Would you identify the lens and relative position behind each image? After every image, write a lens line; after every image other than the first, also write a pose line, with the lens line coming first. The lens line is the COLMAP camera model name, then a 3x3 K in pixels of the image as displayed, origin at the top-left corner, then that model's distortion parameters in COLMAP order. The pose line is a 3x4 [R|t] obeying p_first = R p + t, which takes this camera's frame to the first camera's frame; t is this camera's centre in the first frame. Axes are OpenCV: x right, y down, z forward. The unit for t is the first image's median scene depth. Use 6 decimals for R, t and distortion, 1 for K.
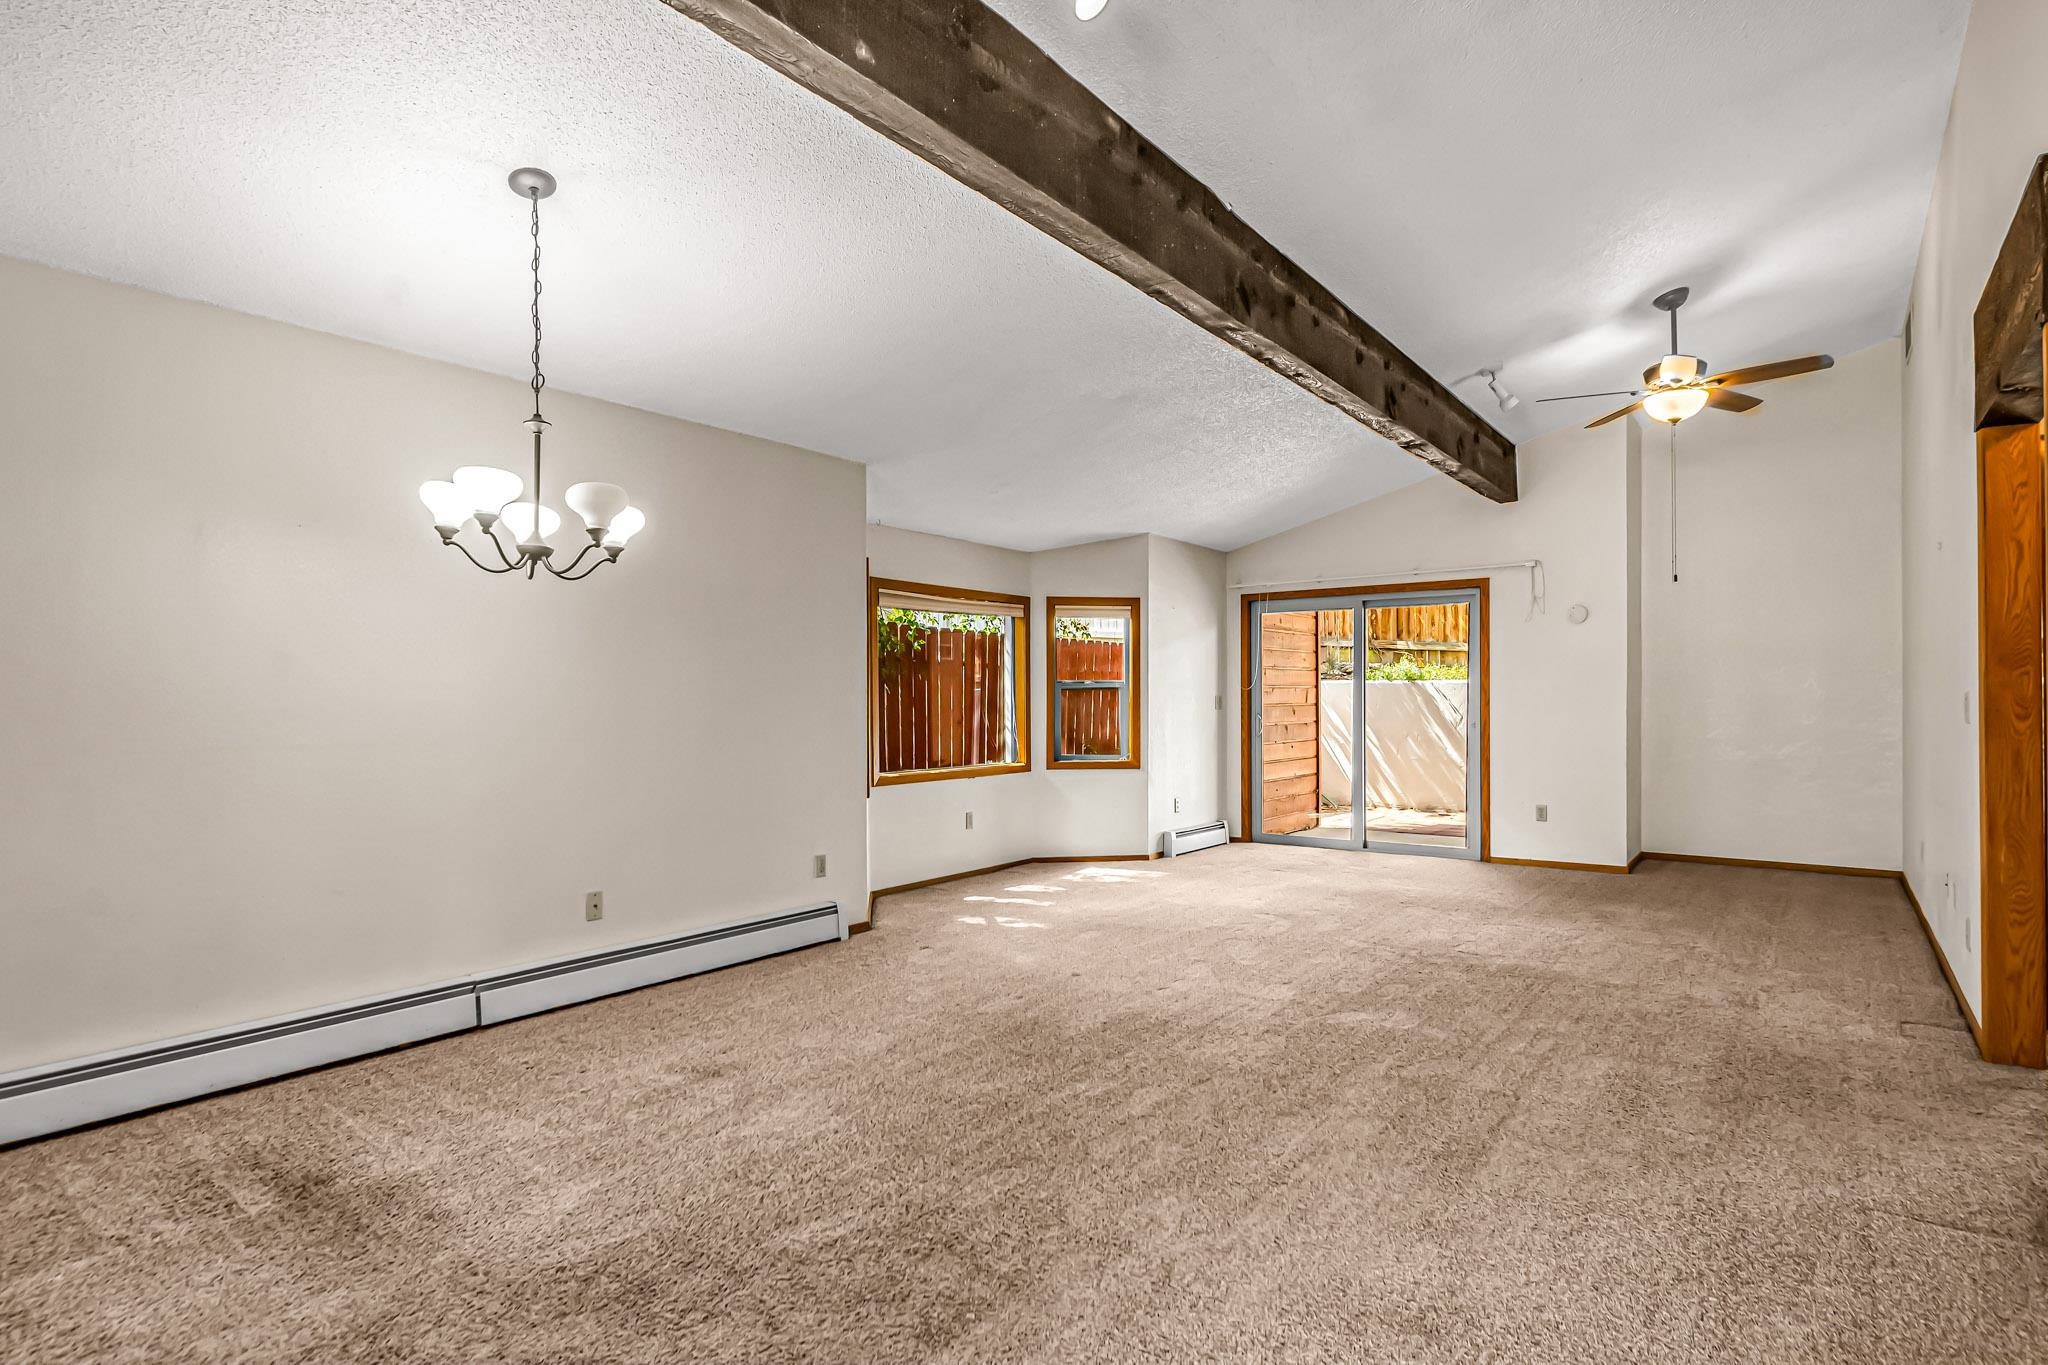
lens RADIAL K [[1032.7, 0, 1012.7], [0, 1032.7, 697.3], [0, 0, 1]] dist [0.003324, -0.004232]
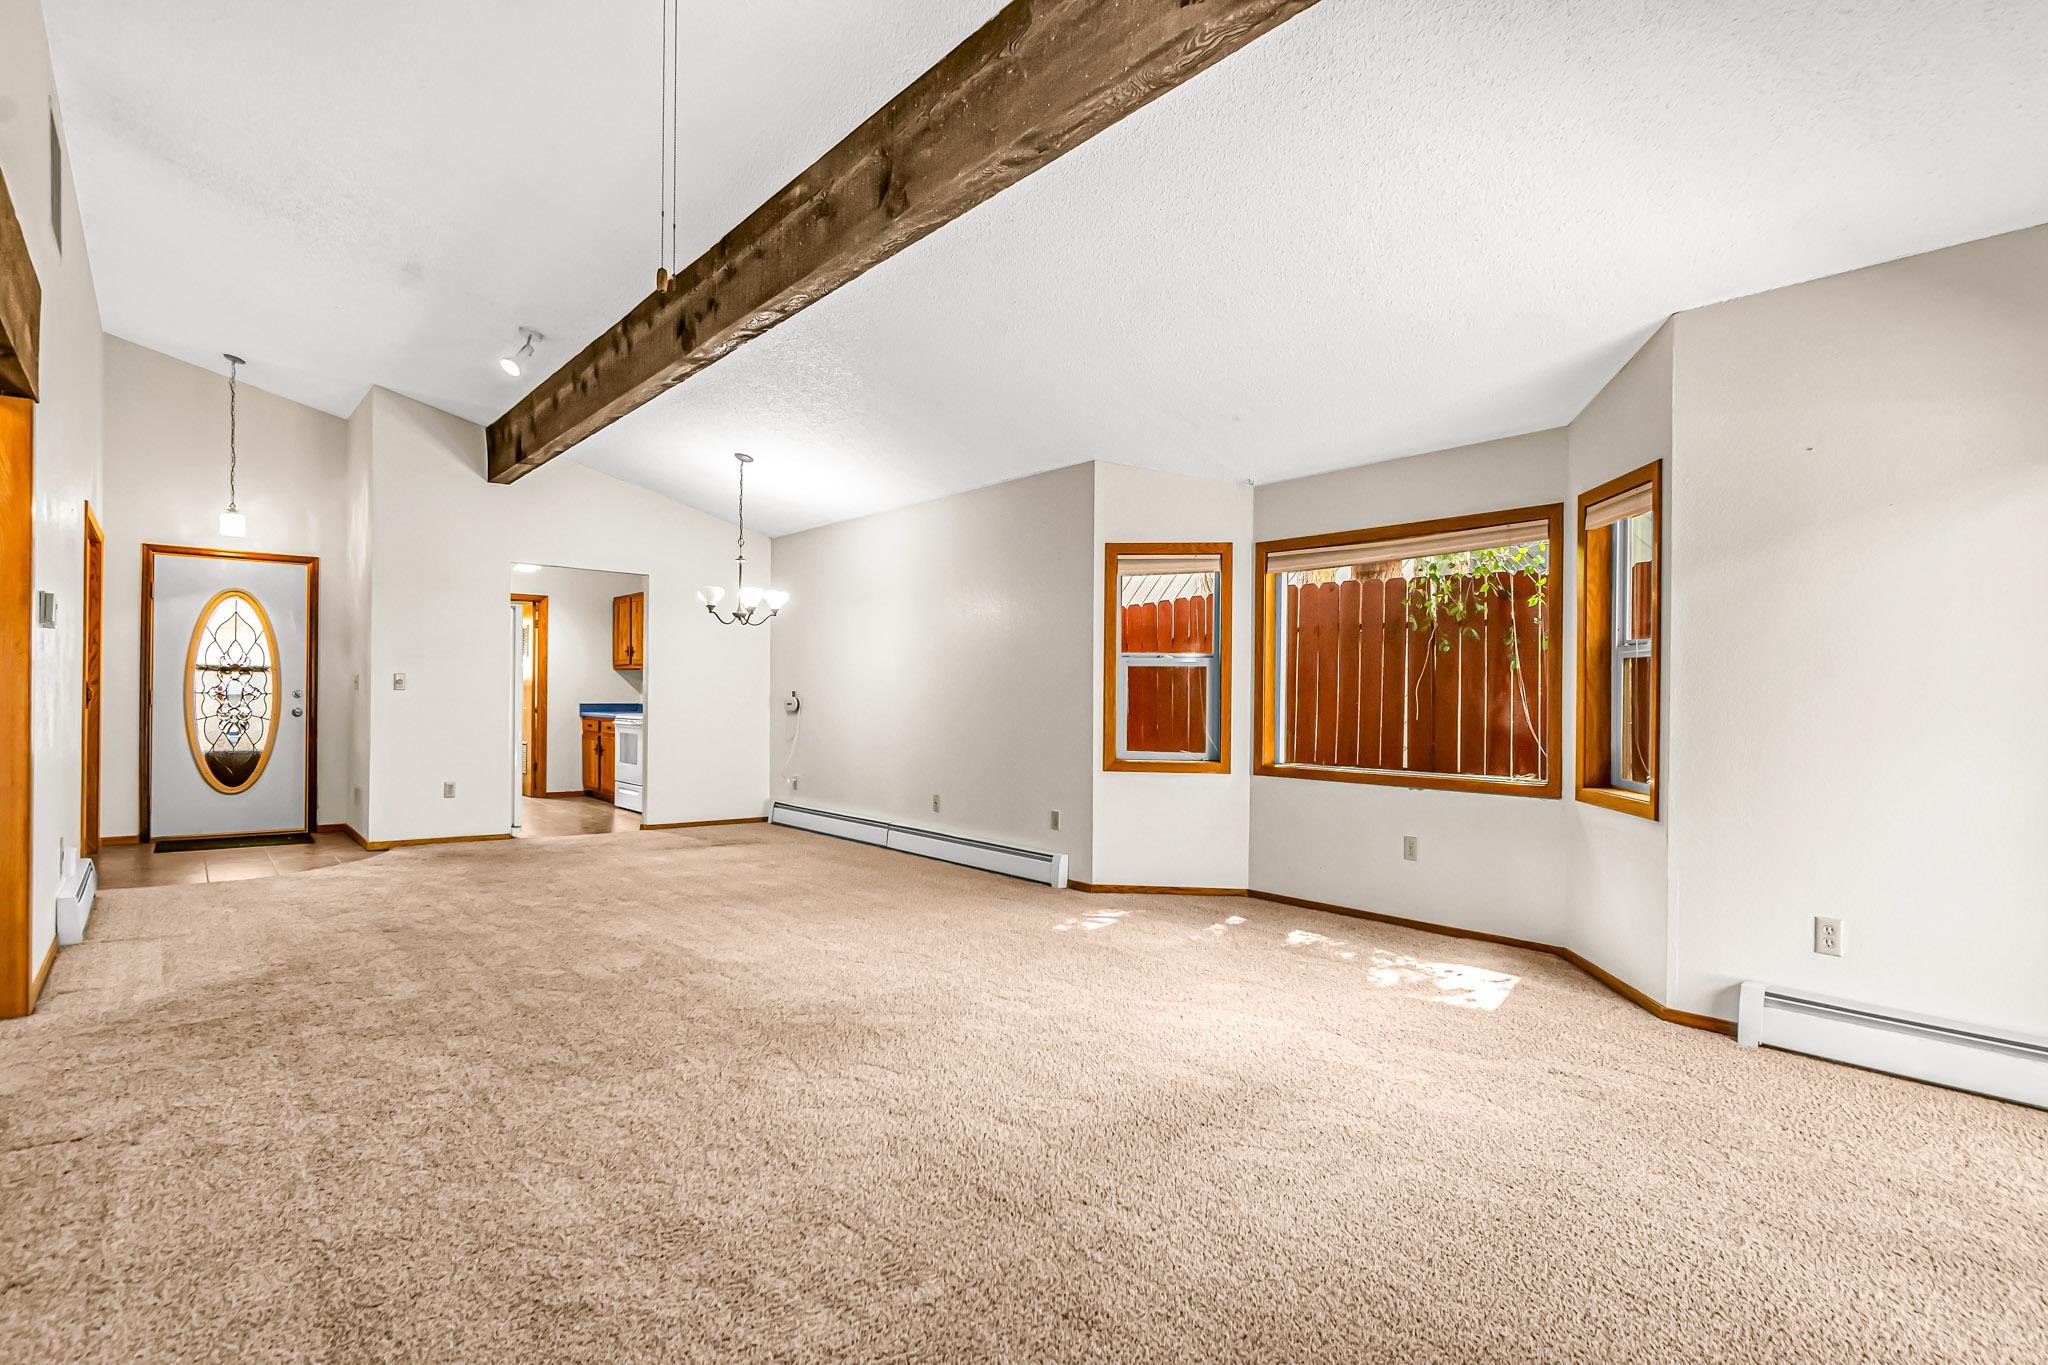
lens RADIAL K [[1032.7, 0, 1002.1], [0, 1032.7, 689.8], [0, 0, 1]] dist [0.003324, -0.004232]
pose [[-0.234237, 0.001308, -0.972179, 0.960600], [-0.001515, 0.999997, 0.001710, 0.014339], [0.972178, 0.001874, -0.234234, 1.212203]]
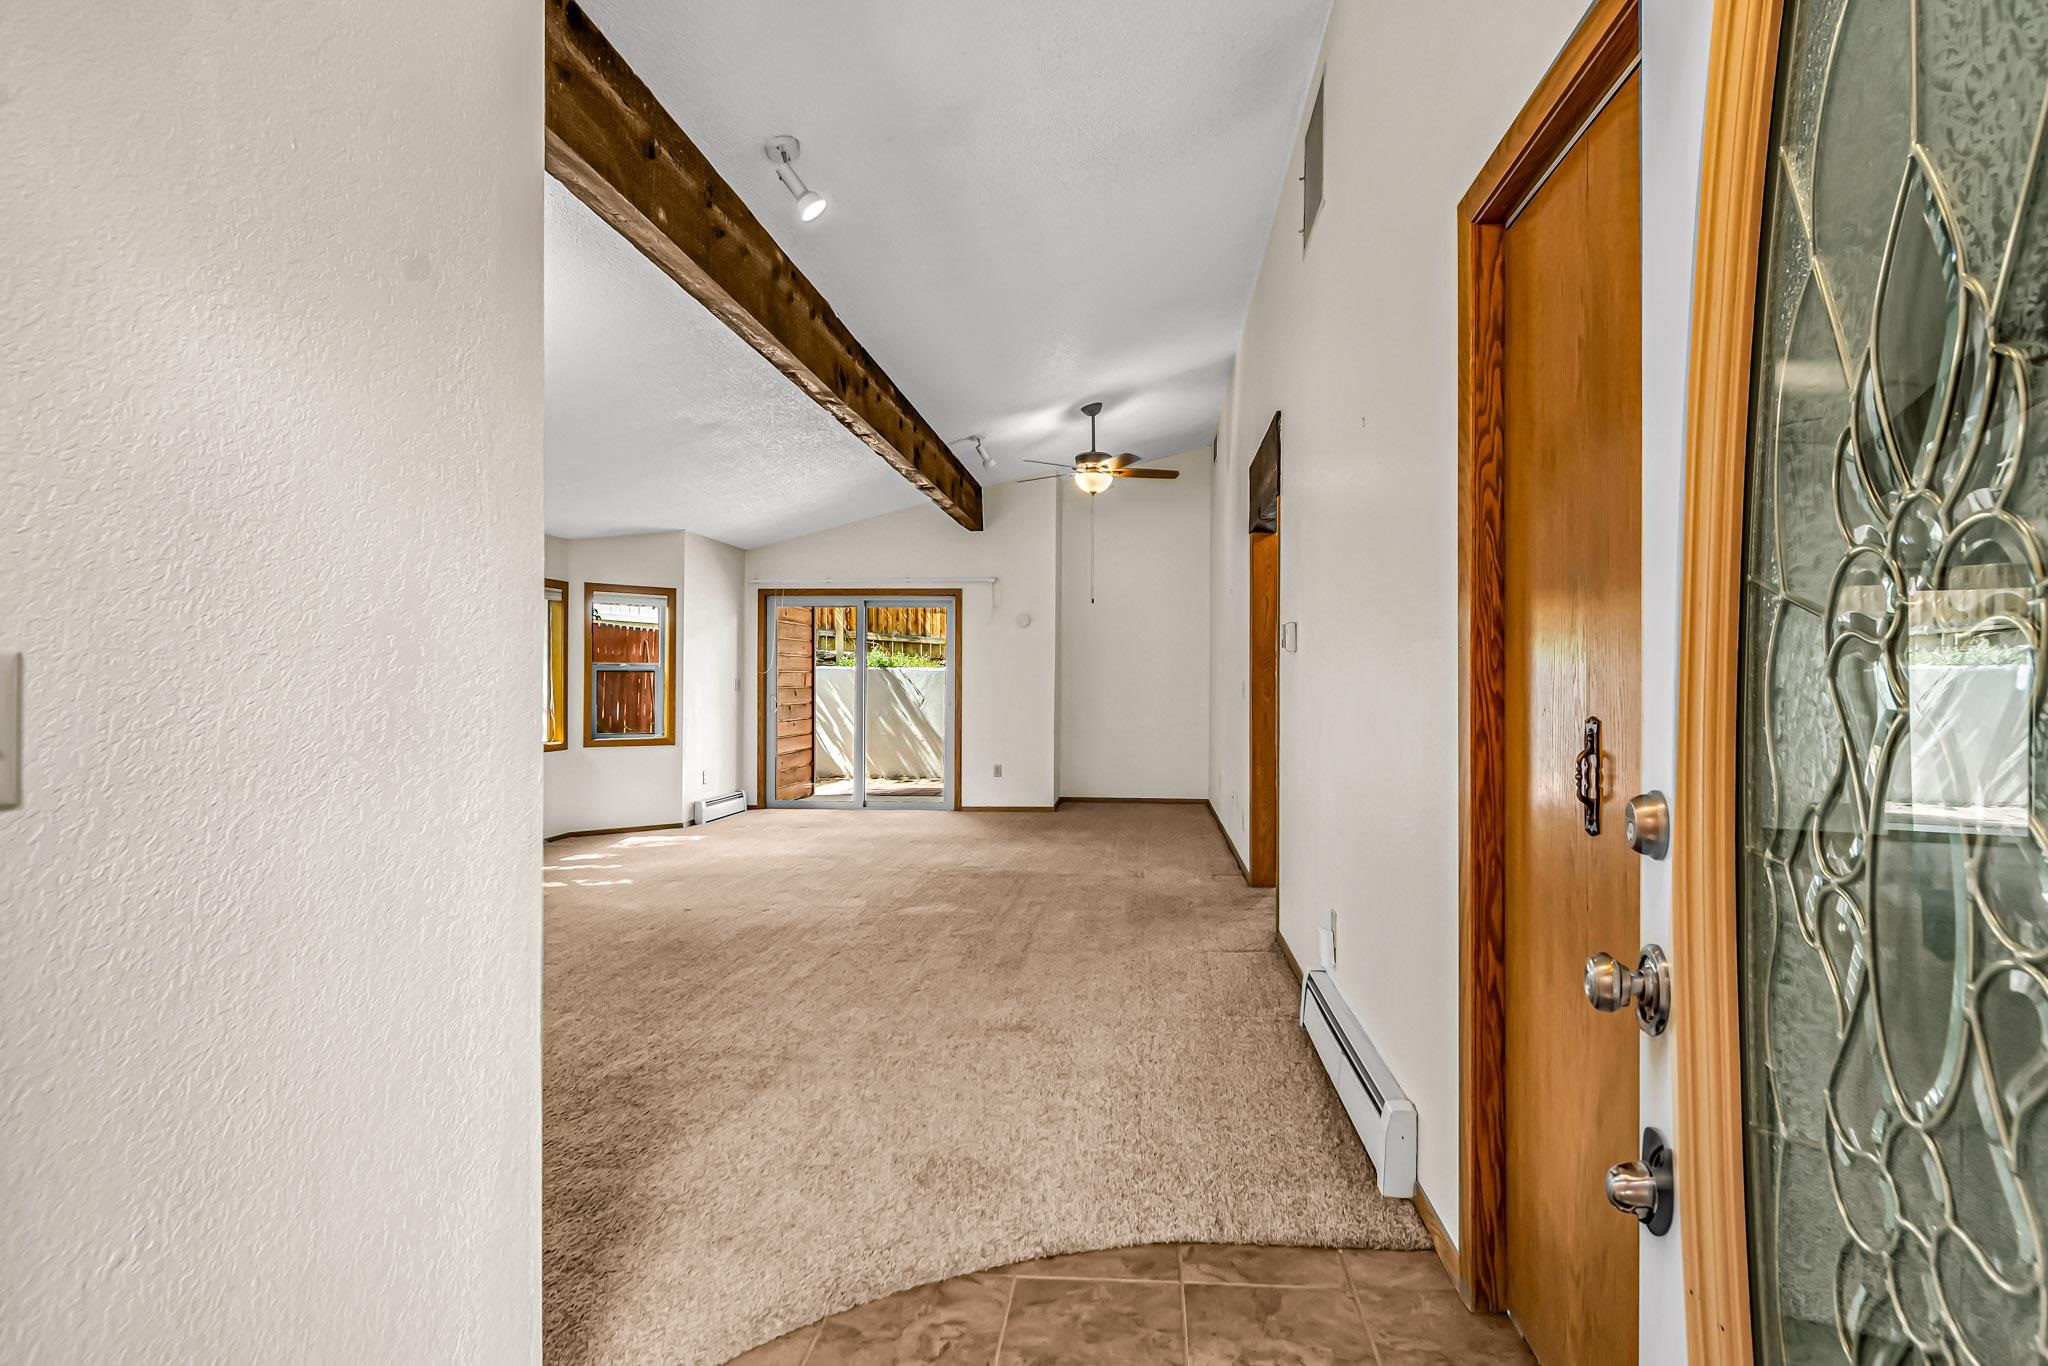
lens RADIAL K [[1032.7, 0, 1035.4], [0, 1032.7, 682.2], [0, 0, 1]] dist [0.003324, -0.004232]
pose [[0.850938, 0.008257, 0.525202, -0.188009], [-0.008880, 0.999960, -0.001334, 0.001429], [-0.525192, -0.003529, 0.850977, -0.193063]]
